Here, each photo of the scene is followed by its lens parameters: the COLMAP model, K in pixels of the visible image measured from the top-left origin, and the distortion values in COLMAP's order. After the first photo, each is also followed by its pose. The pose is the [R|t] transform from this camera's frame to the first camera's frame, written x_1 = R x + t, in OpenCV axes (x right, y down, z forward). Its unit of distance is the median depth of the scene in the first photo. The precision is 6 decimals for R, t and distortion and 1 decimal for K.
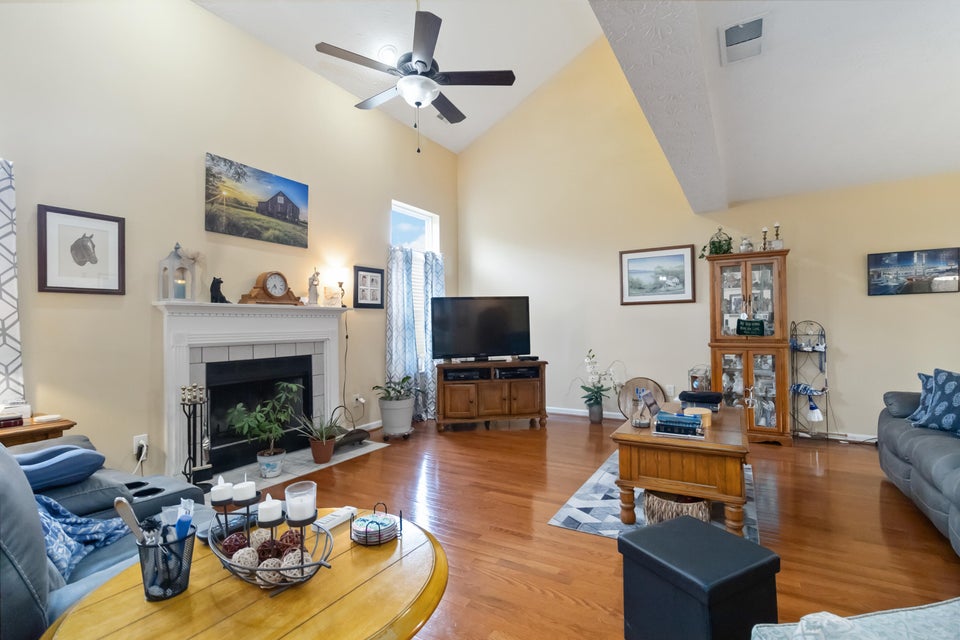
lens RADIAL K [[442.2, 0, 481.6], [0, 442.2, 312.8], [0, 0, 1]] dist [-0.001079, -0.000037]
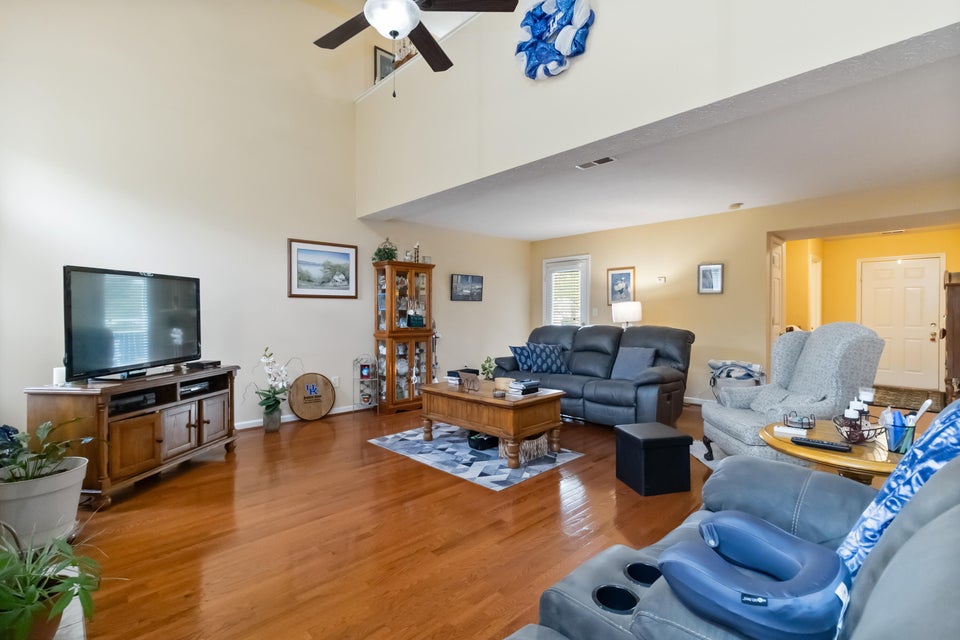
lens RADIAL K [[442.2, 0, 481.6], [0, 442.2, 312.8], [0, 0, 1]] dist [-0.001079, -0.000037]
pose [[0.258418, 0.018262, 0.965860, -0.577613], [-0.026854, 0.999571, -0.011715, 0.018791], [-0.965660, -0.022909, 0.258798, 0.467318]]
